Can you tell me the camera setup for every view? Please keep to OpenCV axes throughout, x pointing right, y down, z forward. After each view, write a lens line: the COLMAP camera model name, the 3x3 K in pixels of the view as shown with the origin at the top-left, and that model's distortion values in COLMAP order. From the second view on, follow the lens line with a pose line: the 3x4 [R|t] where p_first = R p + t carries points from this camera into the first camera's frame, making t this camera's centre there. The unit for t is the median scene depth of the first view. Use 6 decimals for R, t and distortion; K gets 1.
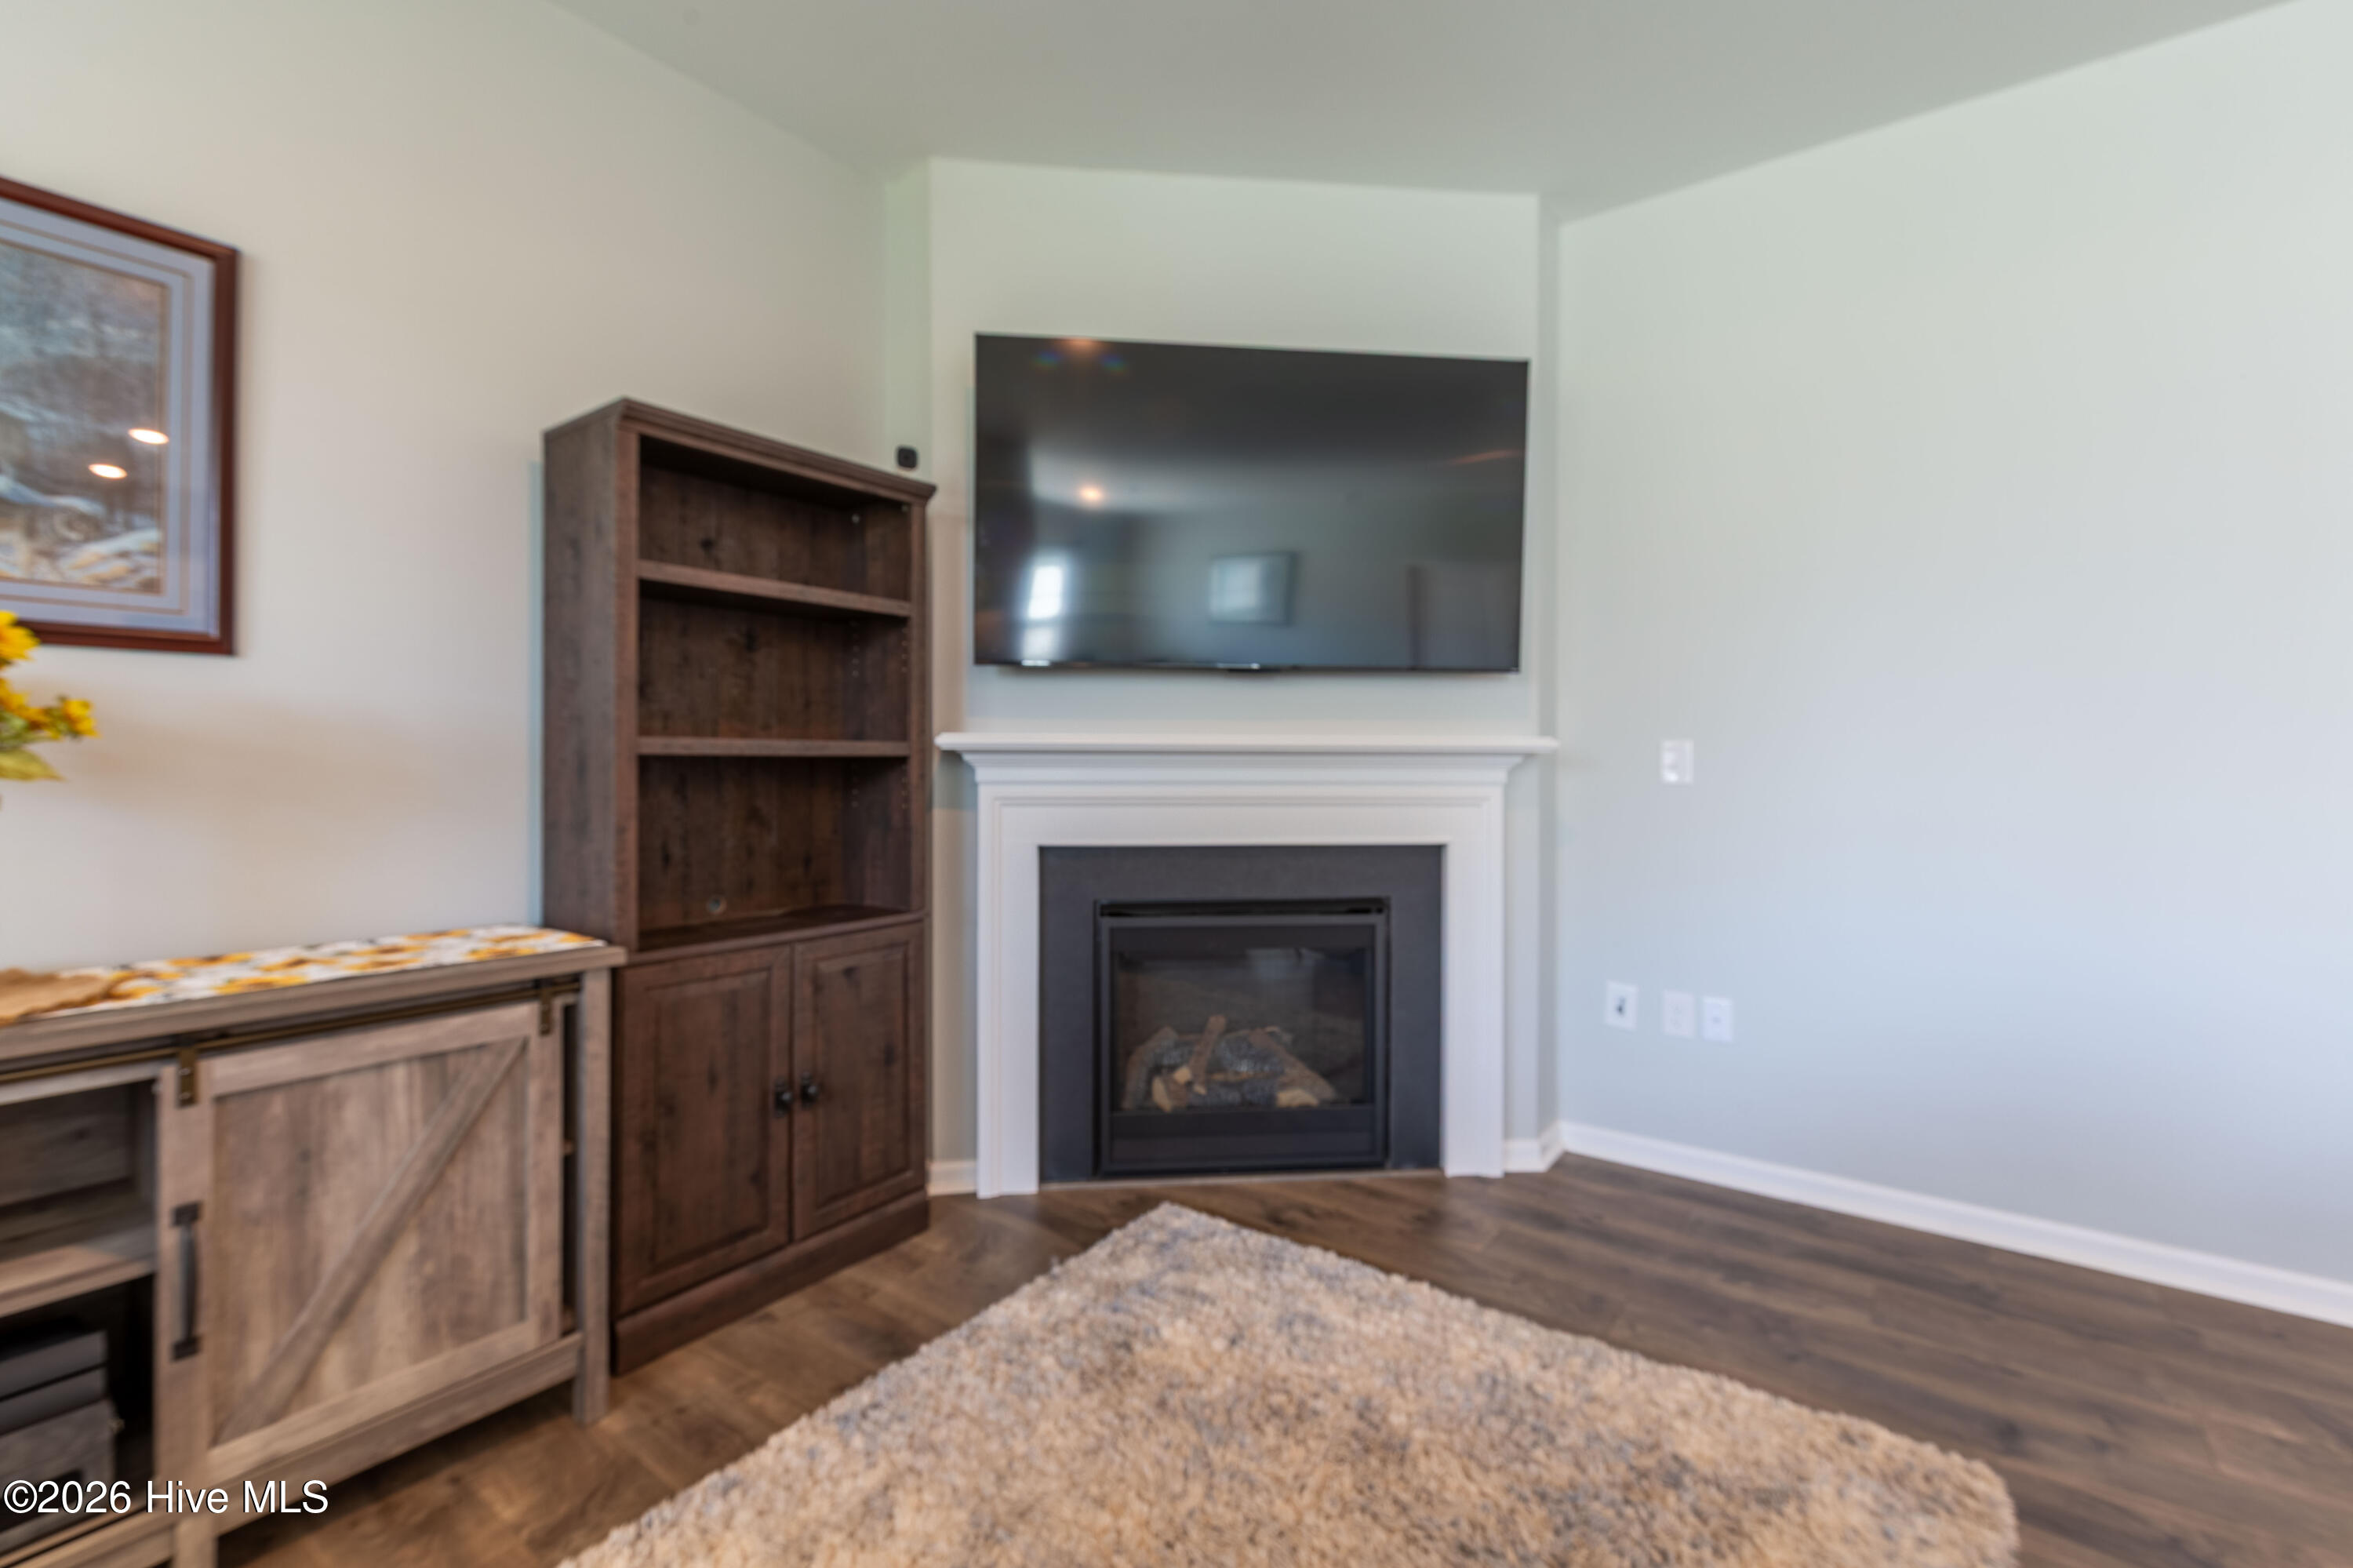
lens RADIAL K [[1040.4, 0, 1177.3], [0, 1040.4, 767.3], [0, 0, 1]] dist [0.003768, -0.000174]
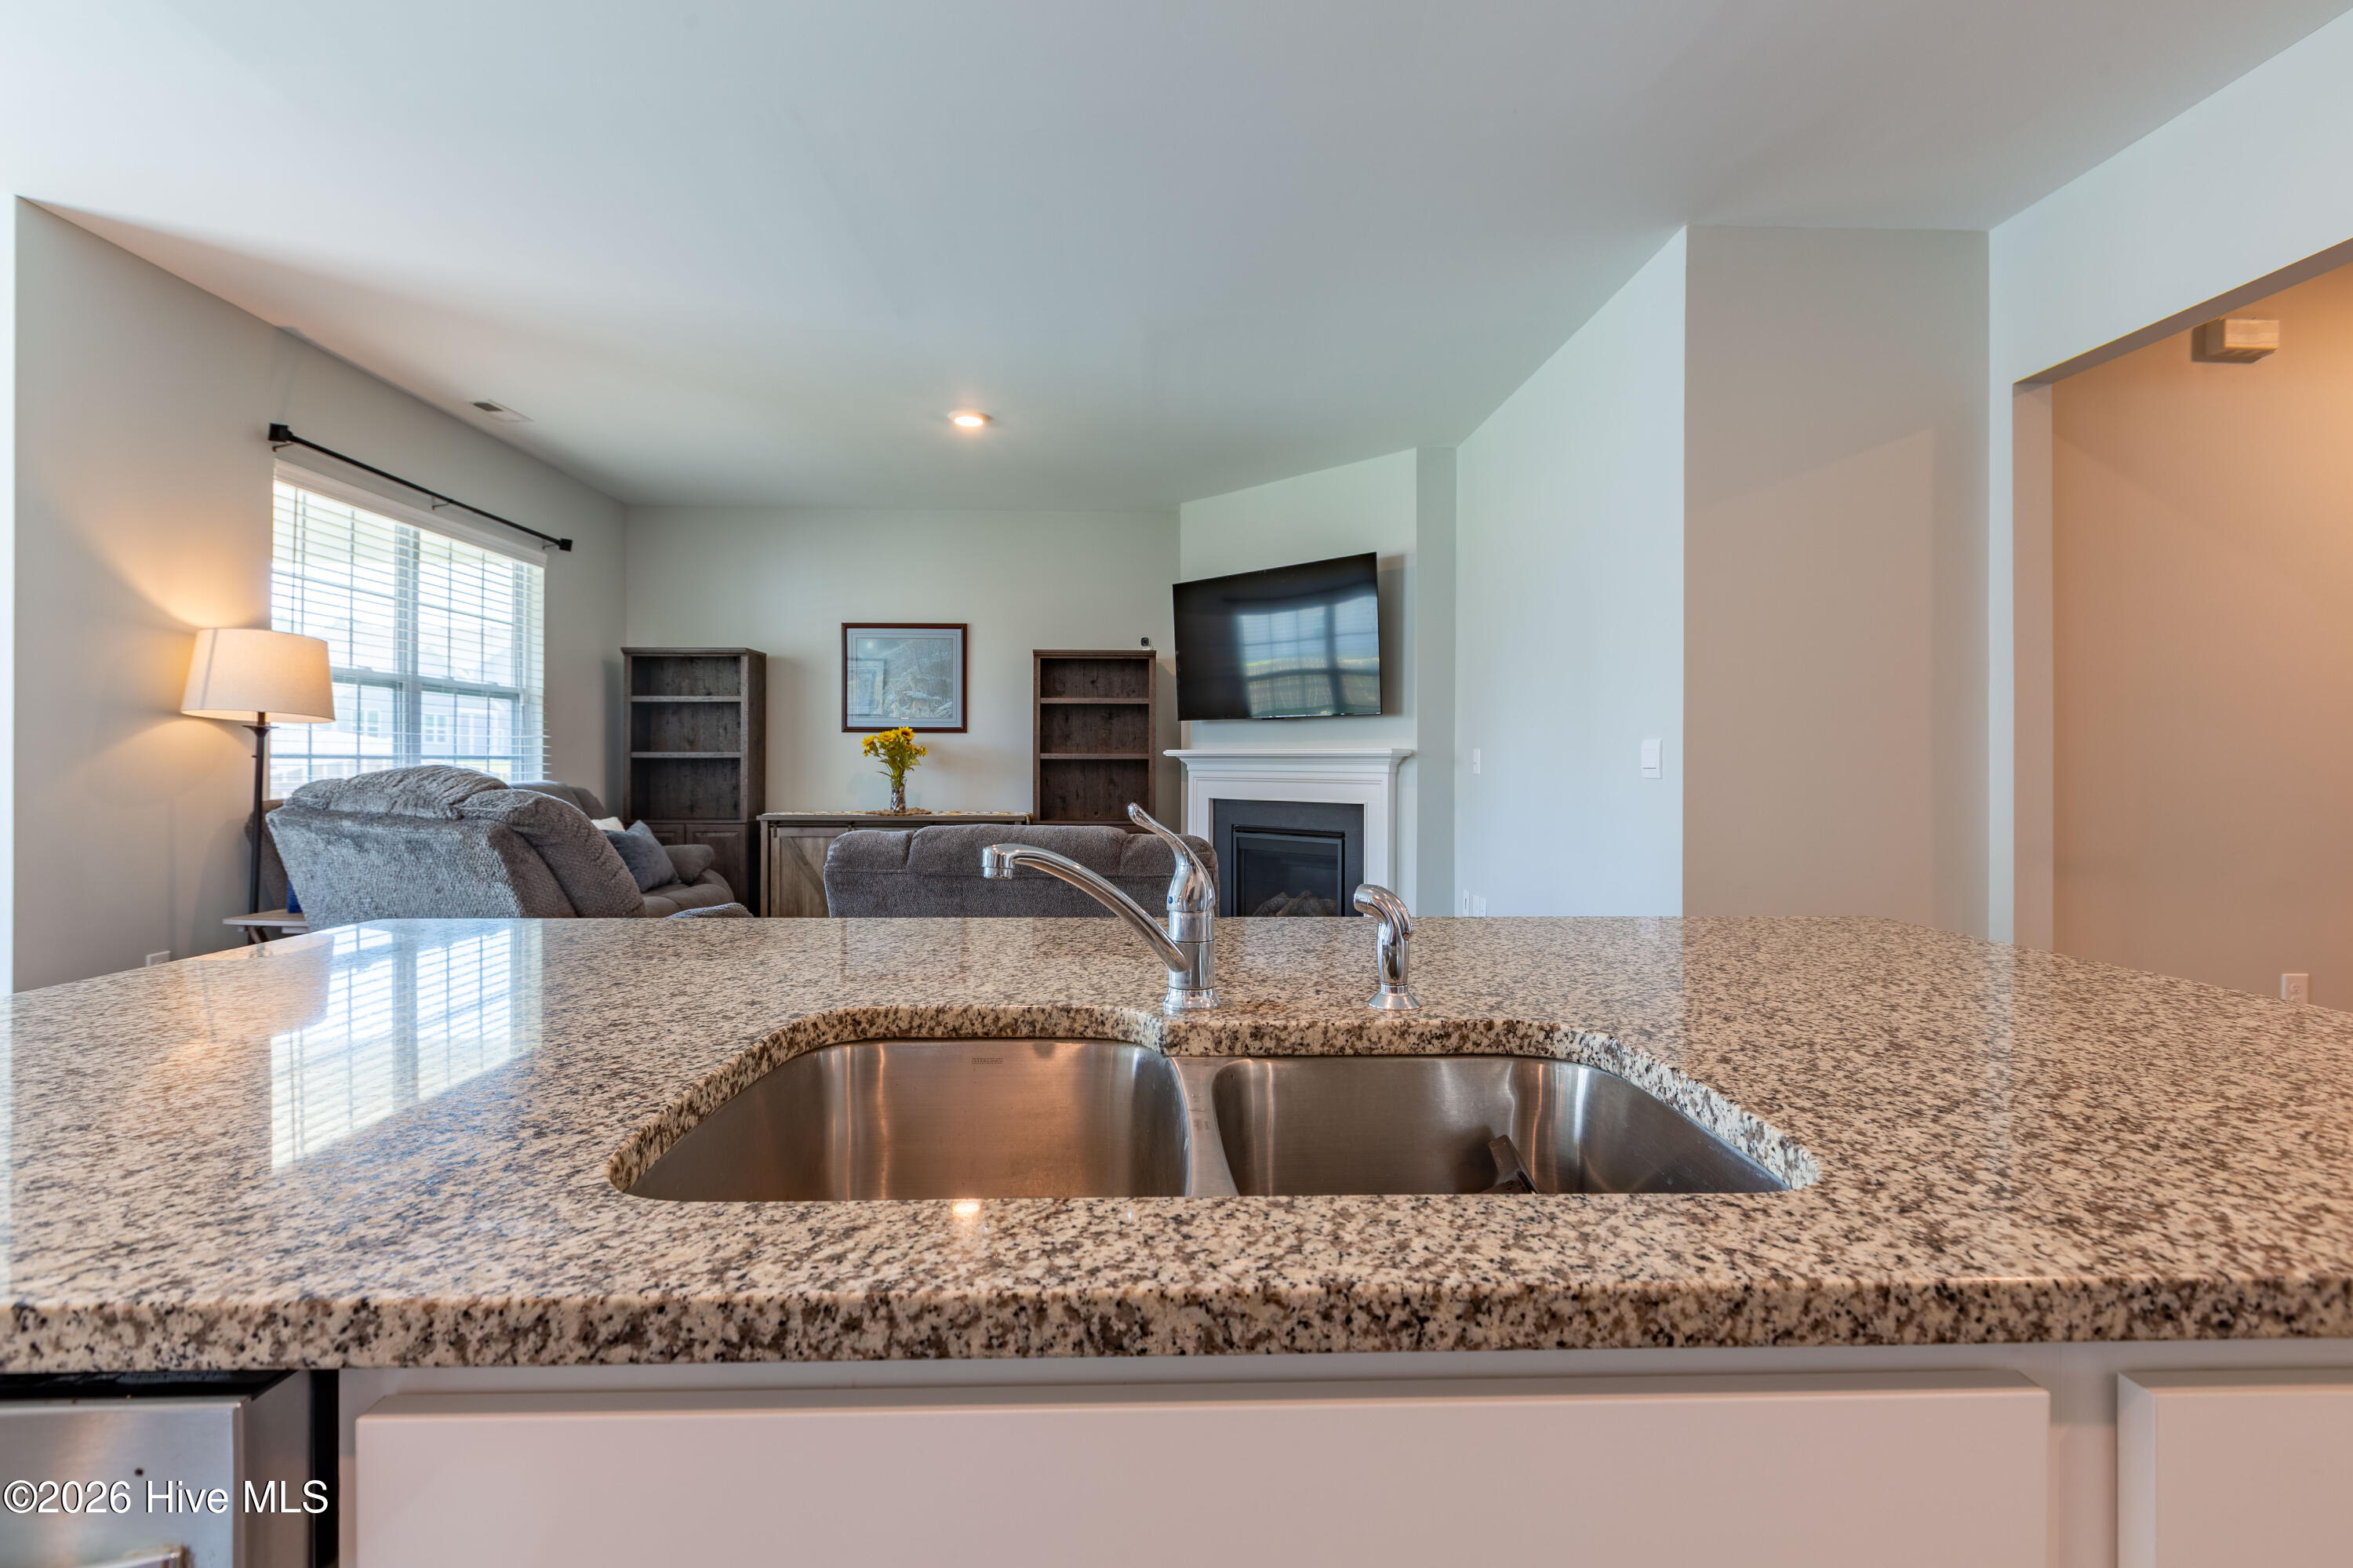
lens RADIAL K [[1040.4, 0, 1179.6], [0, 1040.4, 772.9], [0, 0, 1]] dist [0.003768, -0.000174]
pose [[0.630654, 0.006079, -0.776041, 1.969495], [-0.005661, 0.999979, 0.003233, 0.016507], [0.776044, 0.002354, 0.630675, -0.601321]]
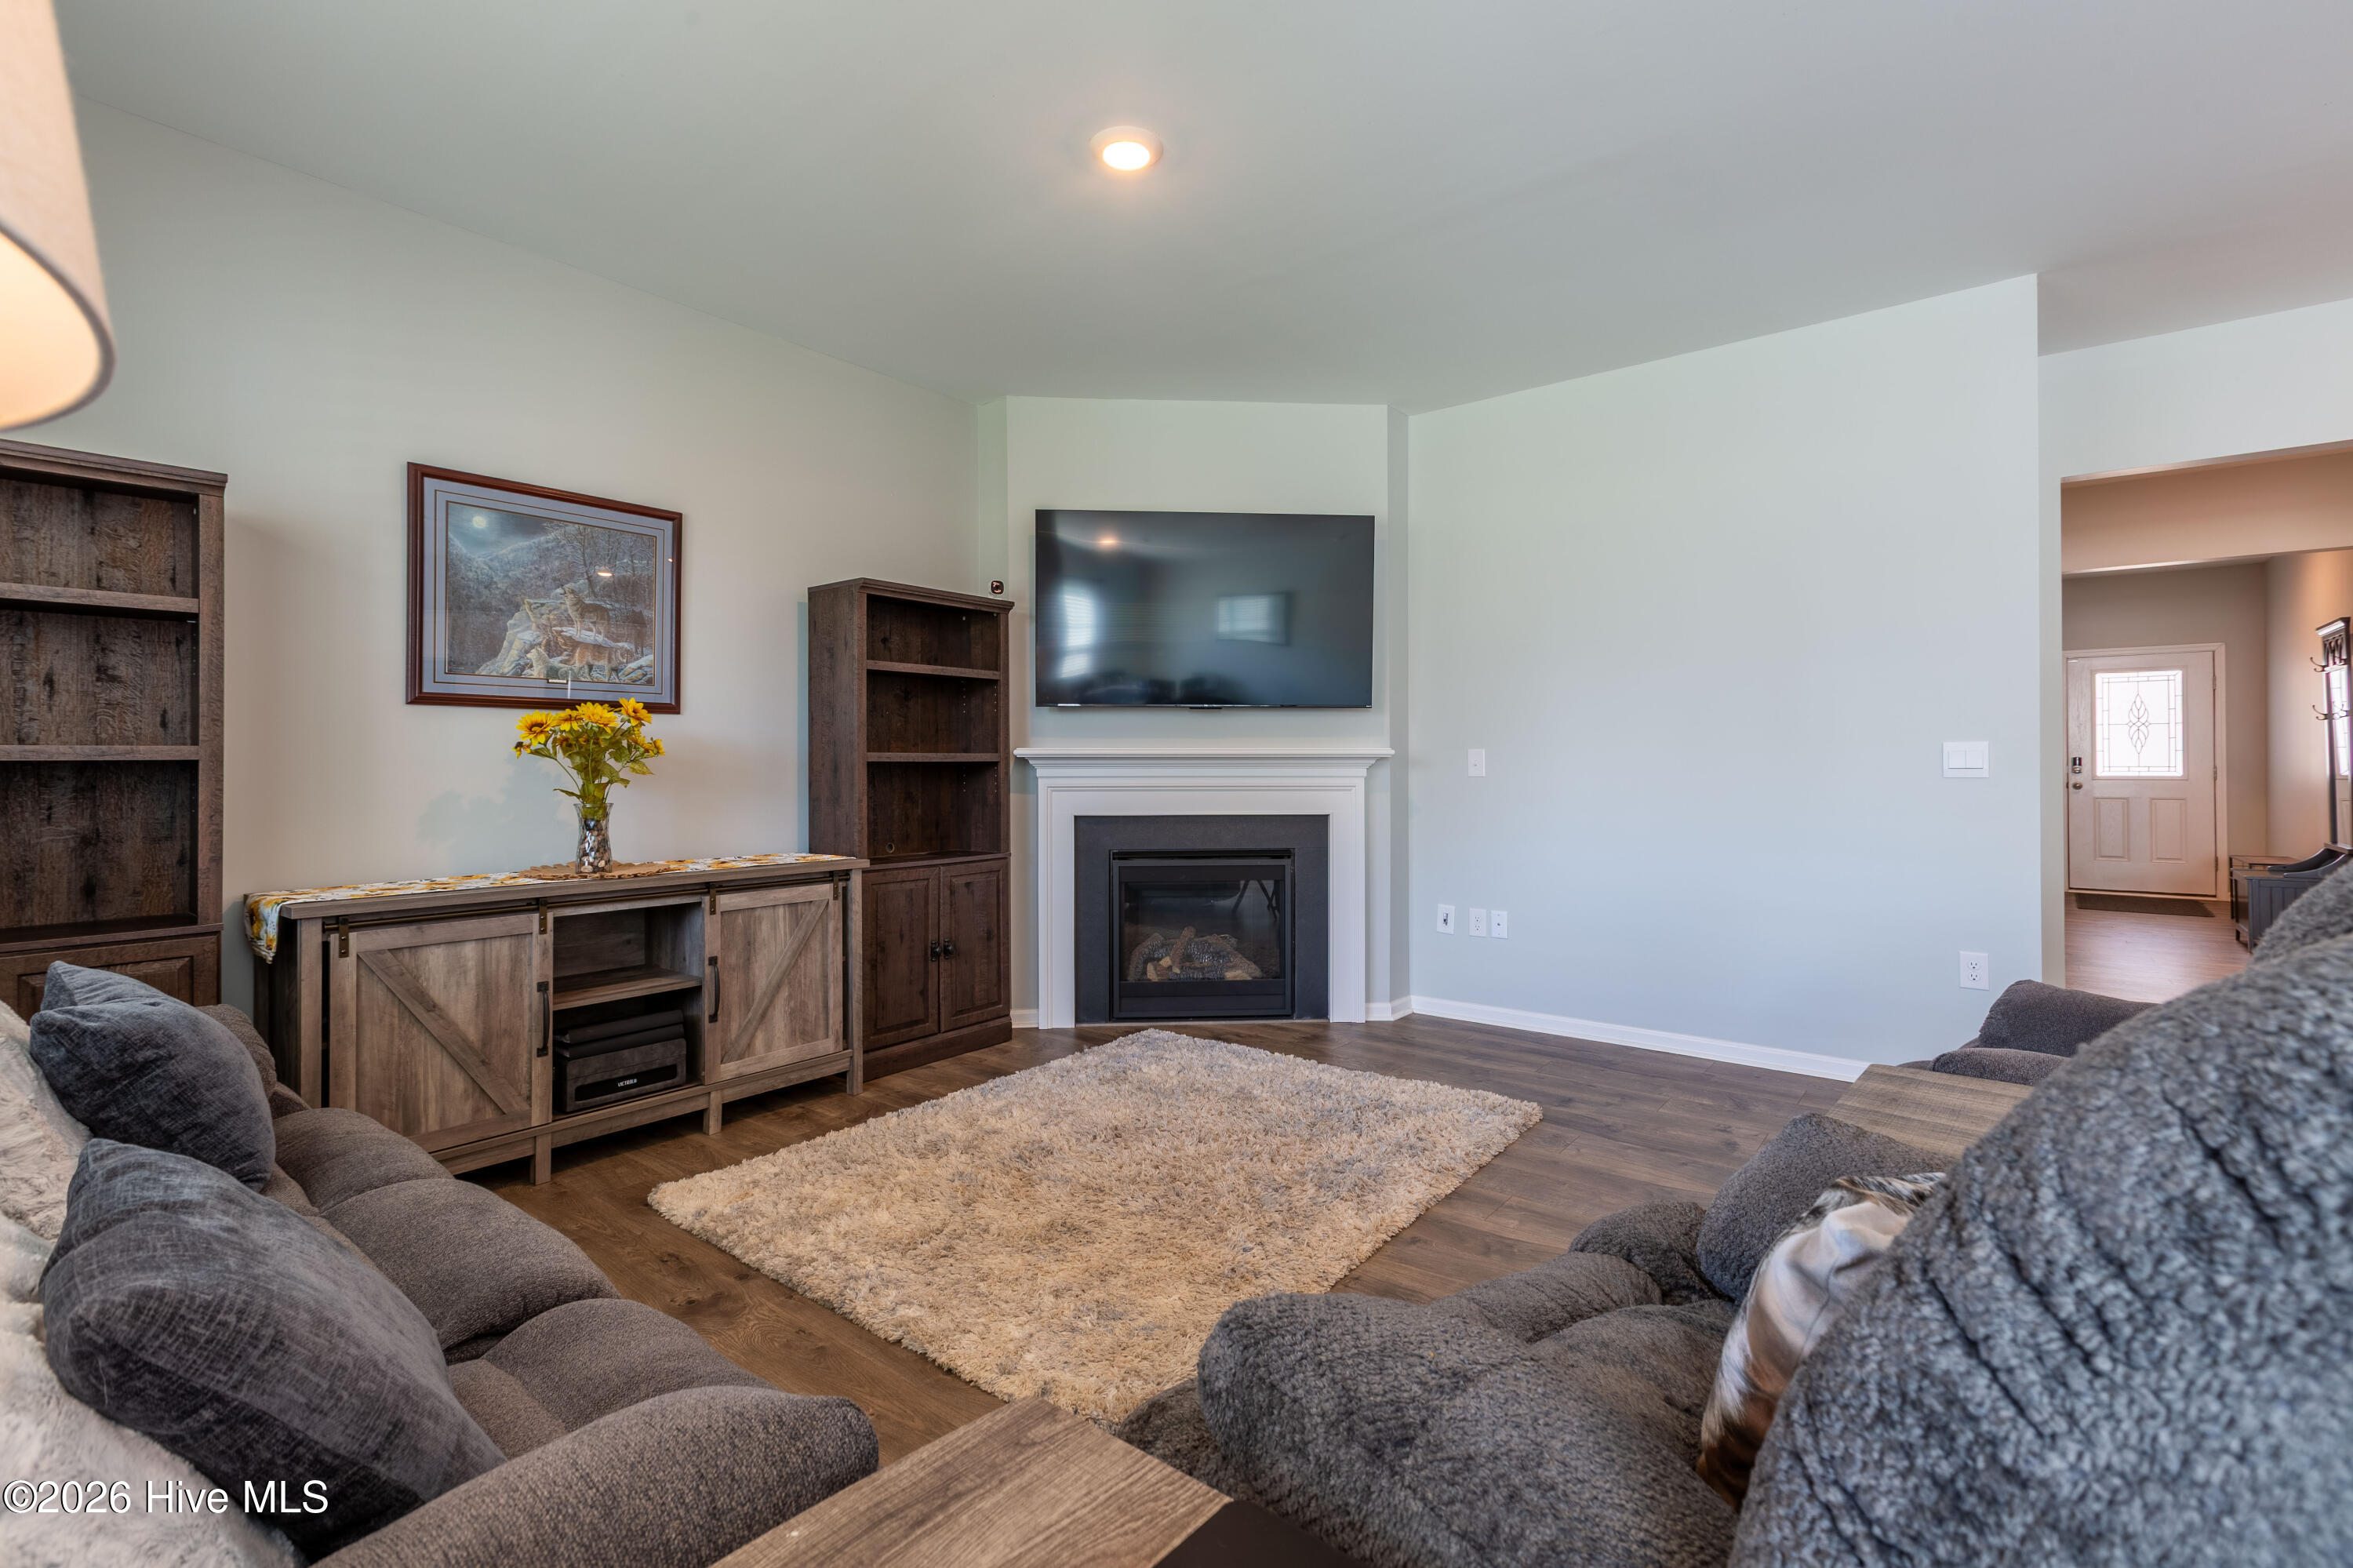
lens RADIAL K [[1040.4, 0, 1160.9], [0, 1040.4, 762.4], [0, 0, 1]] dist [0.003768, -0.000174]
pose [[0.999059, -0.005538, -0.043014, 0.090421], [0.005213, 0.999957, -0.007663, 0.005879], [0.043055, 0.007432, 0.999045, -0.776635]]
